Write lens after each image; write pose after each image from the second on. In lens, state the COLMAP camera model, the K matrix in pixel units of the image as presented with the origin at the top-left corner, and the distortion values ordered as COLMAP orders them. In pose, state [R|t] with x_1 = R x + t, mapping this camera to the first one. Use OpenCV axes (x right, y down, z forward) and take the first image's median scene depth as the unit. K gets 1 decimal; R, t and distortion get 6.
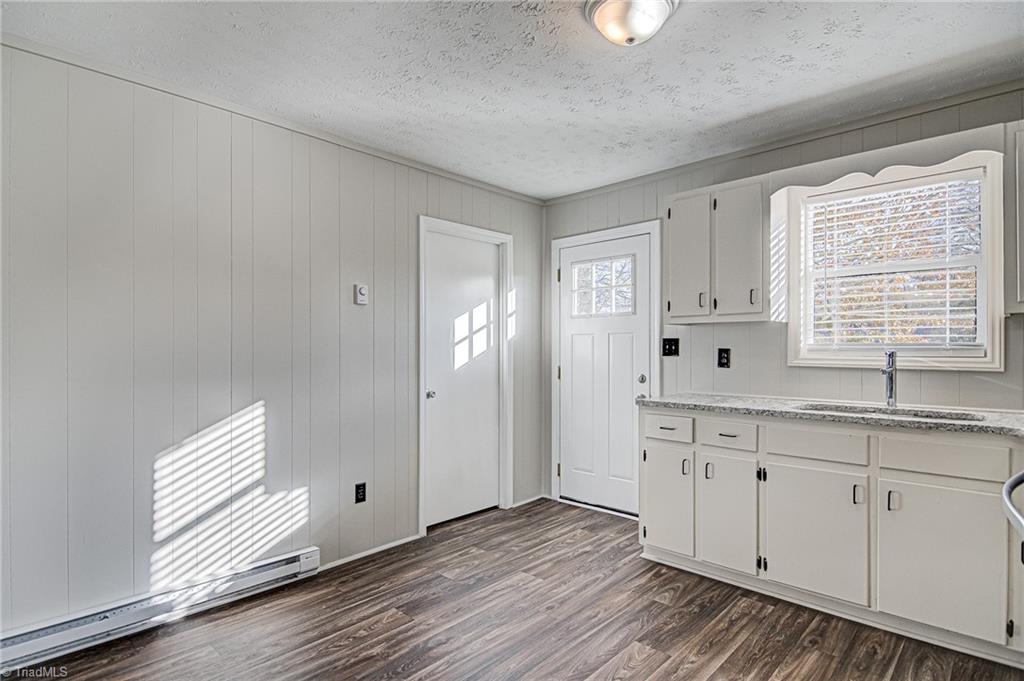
lens RADIAL K [[538.9, 0, 511.0], [0, 538.9, 345.2], [0, 0, 1]] dist [0.021329, -0.018667]
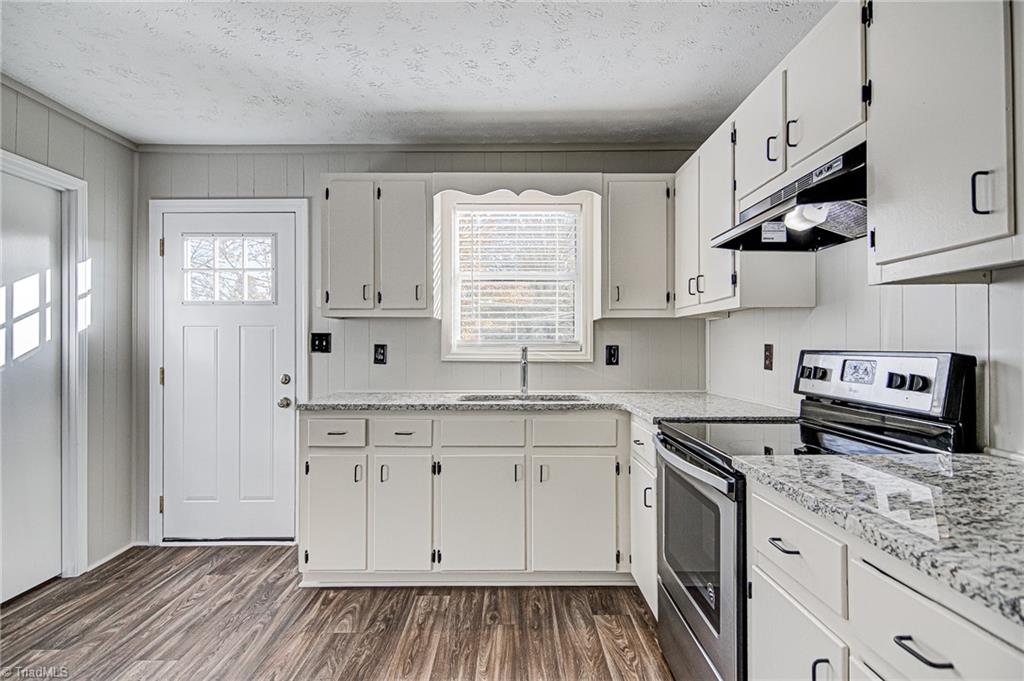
lens RADIAL K [[538.9, 0, 521.7], [0, 538.9, 343.1], [0, 0, 1]] dist [0.021329, -0.018667]
pose [[0.719233, 0.004022, 0.694757, -0.110936], [-0.004843, 0.999988, -0.000775, 0.004065], [-0.694752, -0.002808, 0.719244, 0.146702]]
